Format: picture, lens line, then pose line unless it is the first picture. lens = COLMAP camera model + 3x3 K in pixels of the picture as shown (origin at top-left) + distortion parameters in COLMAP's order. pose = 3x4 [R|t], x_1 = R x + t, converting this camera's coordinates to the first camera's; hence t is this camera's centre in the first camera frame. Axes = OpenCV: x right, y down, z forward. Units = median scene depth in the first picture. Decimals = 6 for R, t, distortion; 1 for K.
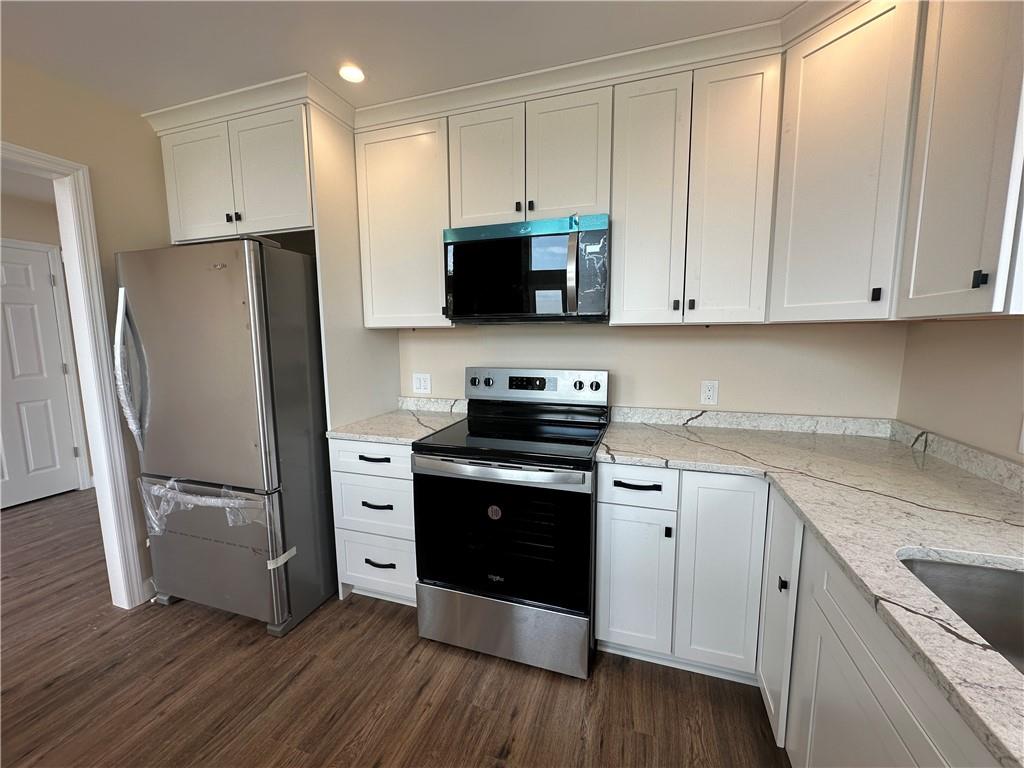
lens RADIAL K [[405.2, 0, 517.6], [0, 405.2, 382.8], [0, 0, 1]] dist [-0.006901, 0.001115]
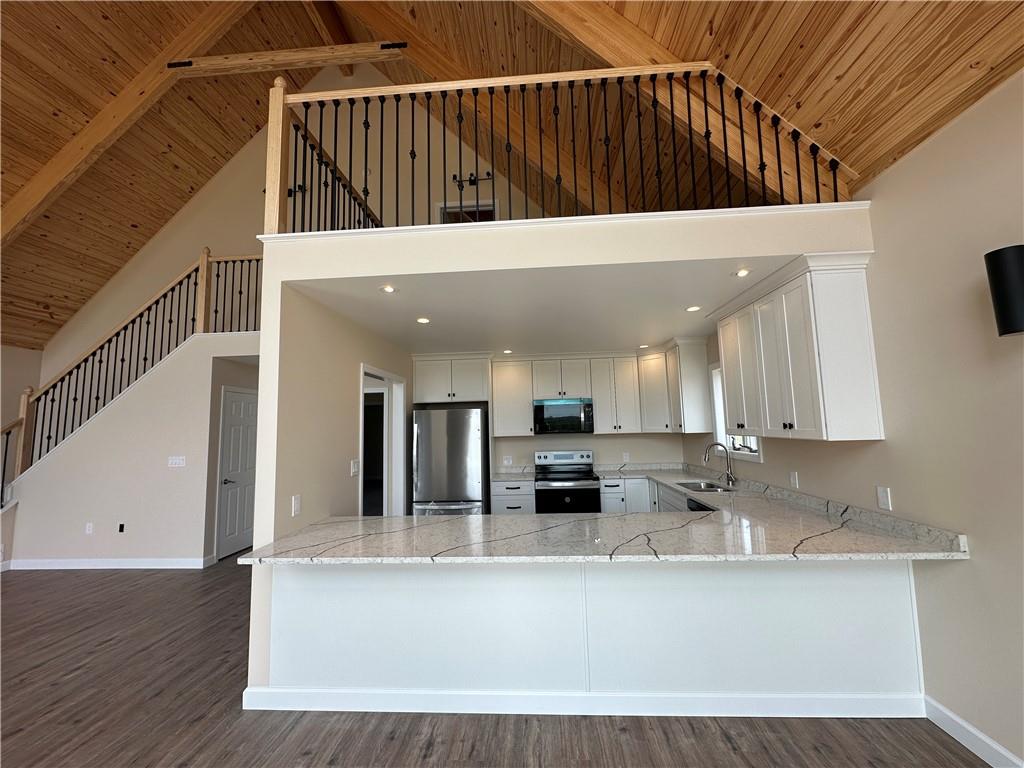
lens RADIAL K [[405.2, 0, 513.7], [0, 405.2, 382.4], [0, 0, 1]] dist [-0.006901, 0.001115]
pose [[0.967378, 0.009549, 0.253158, -1.082929], [0.050699, 0.971777, -0.230389, 0.138471], [-0.248213, 0.235708, 0.939591, -1.699239]]
